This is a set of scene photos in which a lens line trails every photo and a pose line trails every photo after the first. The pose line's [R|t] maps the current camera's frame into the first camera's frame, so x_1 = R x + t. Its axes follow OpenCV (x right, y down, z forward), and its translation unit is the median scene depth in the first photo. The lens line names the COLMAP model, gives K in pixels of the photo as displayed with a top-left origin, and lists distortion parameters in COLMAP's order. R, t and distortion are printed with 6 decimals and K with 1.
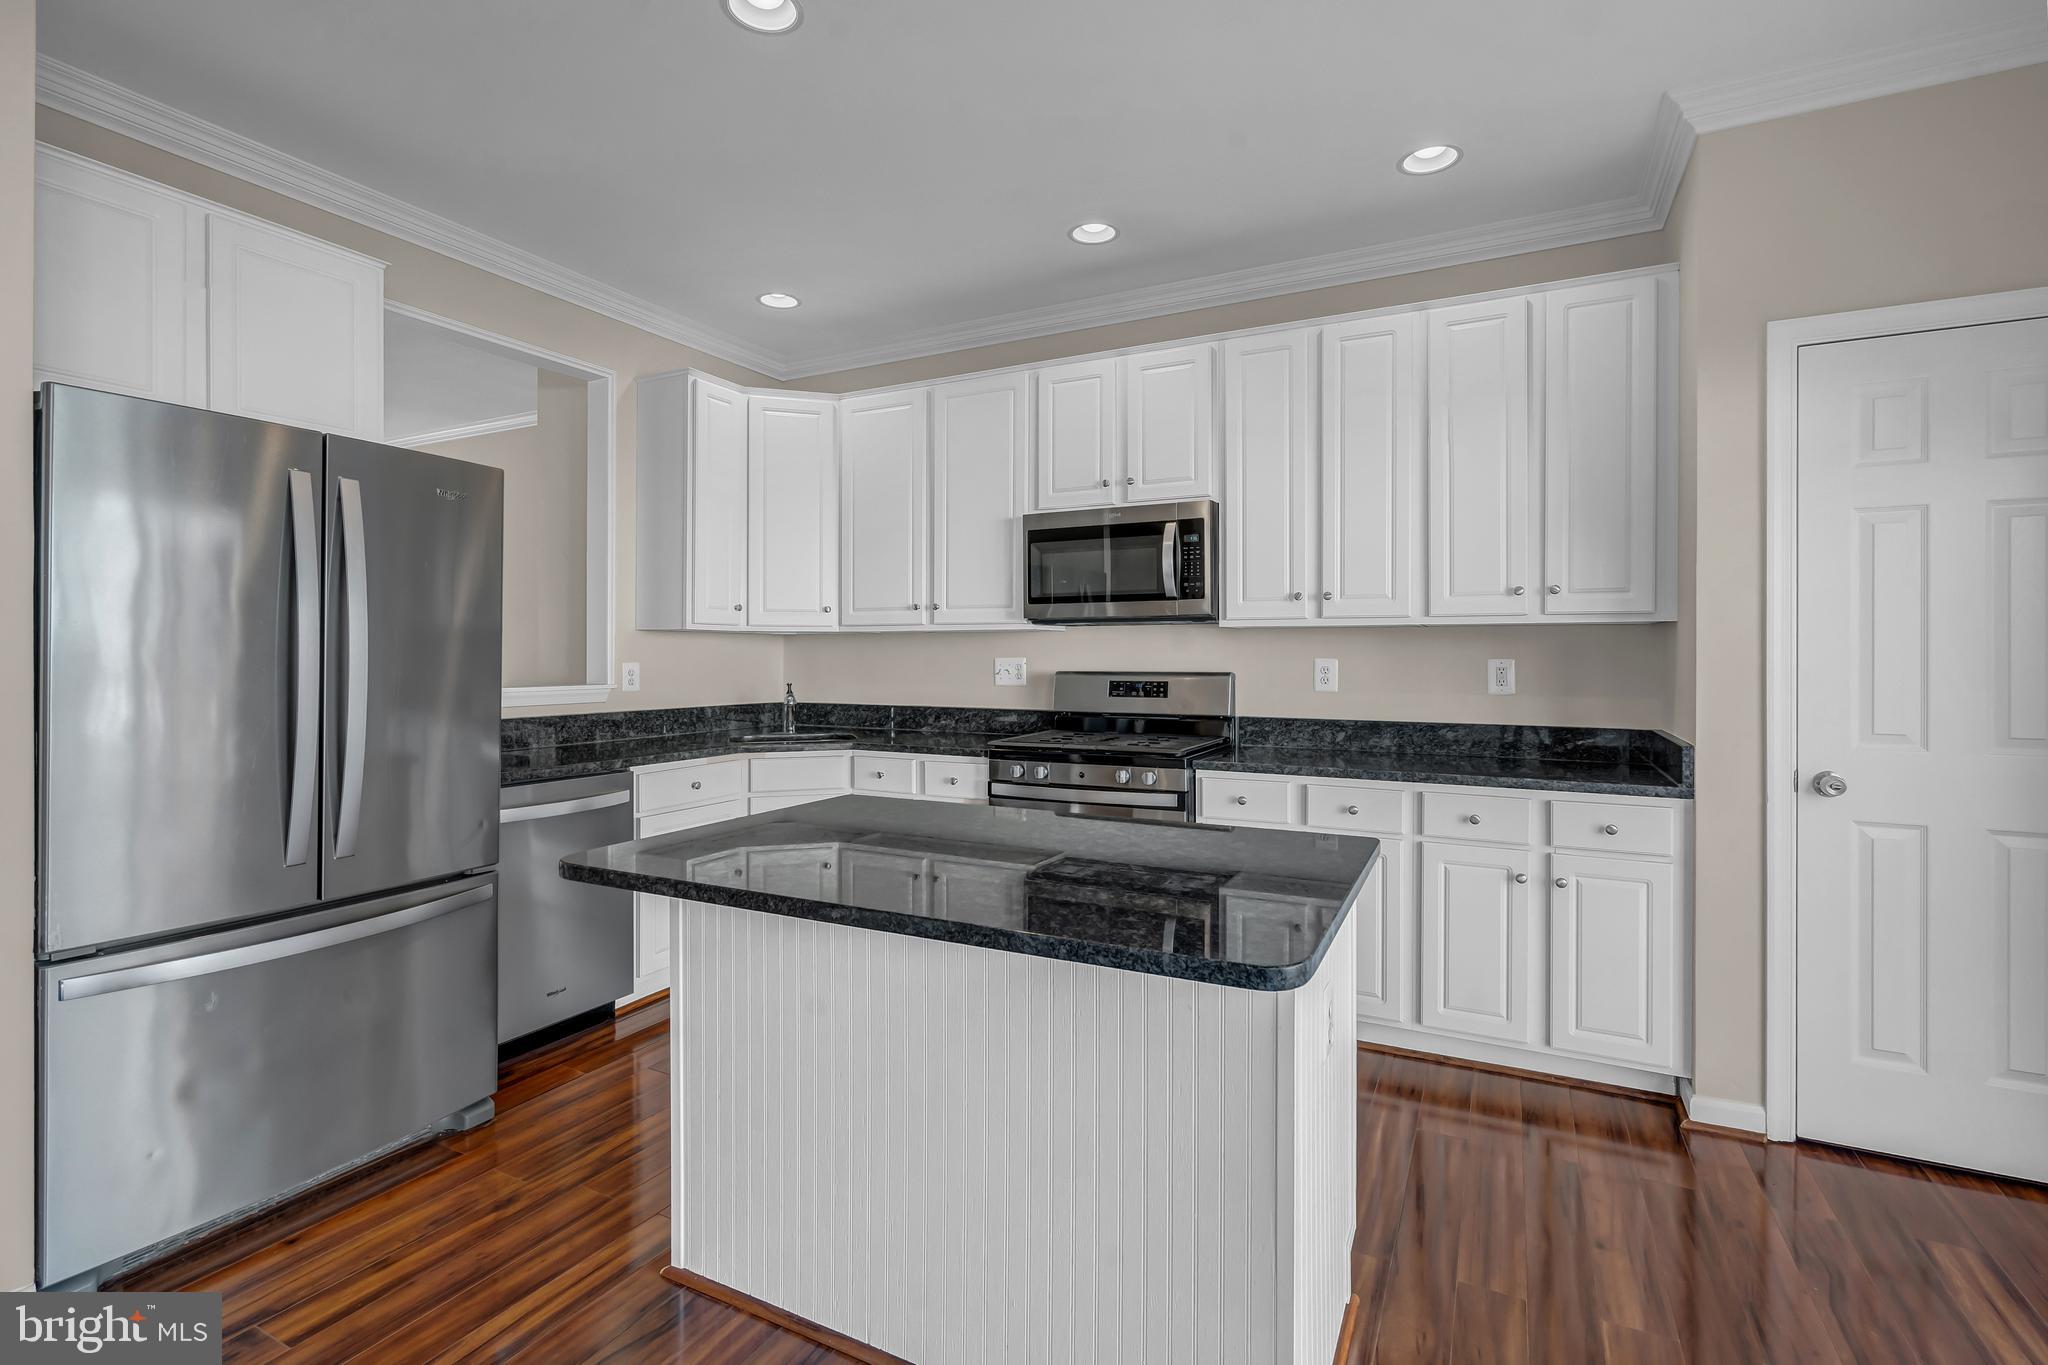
lens RADIAL K [[947.5, 0, 1023.3], [0, 947.5, 671.8], [0, 0, 1]] dist [-0.001114, -0.000179]
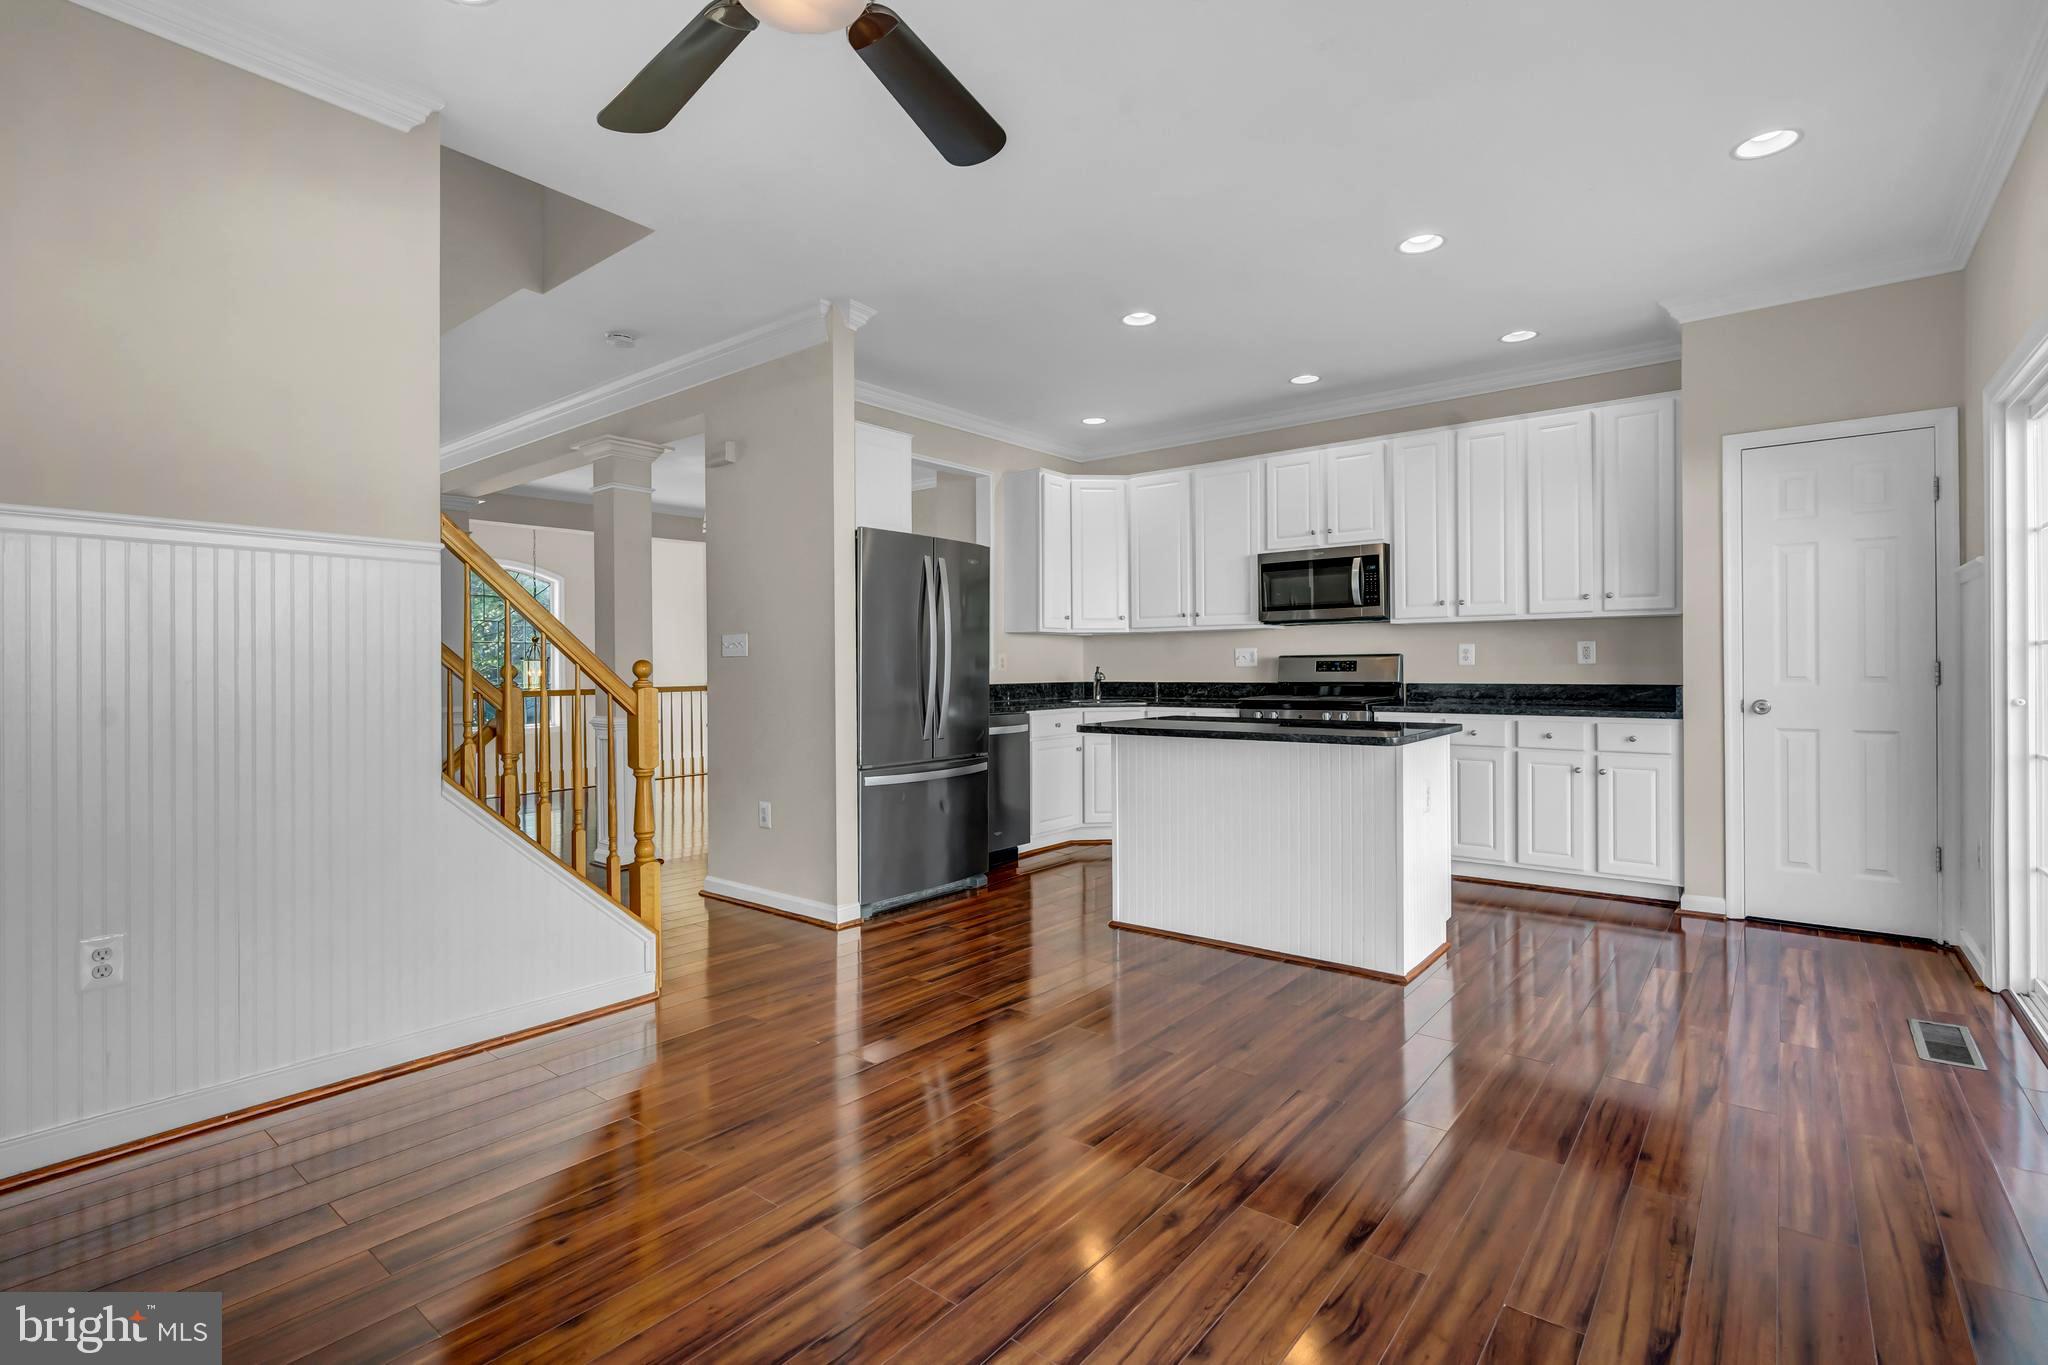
lens RADIAL K [[947.5, 0, 1023.8], [0, 947.5, 676.5], [0, 0, 1]] dist [-0.001114, -0.000179]
pose [[0.980599, -0.007633, -0.195878, -0.082292], [0.006509, 0.999958, -0.006382, 0.047334], [0.195918, 0.004983, 0.980608, -0.666305]]
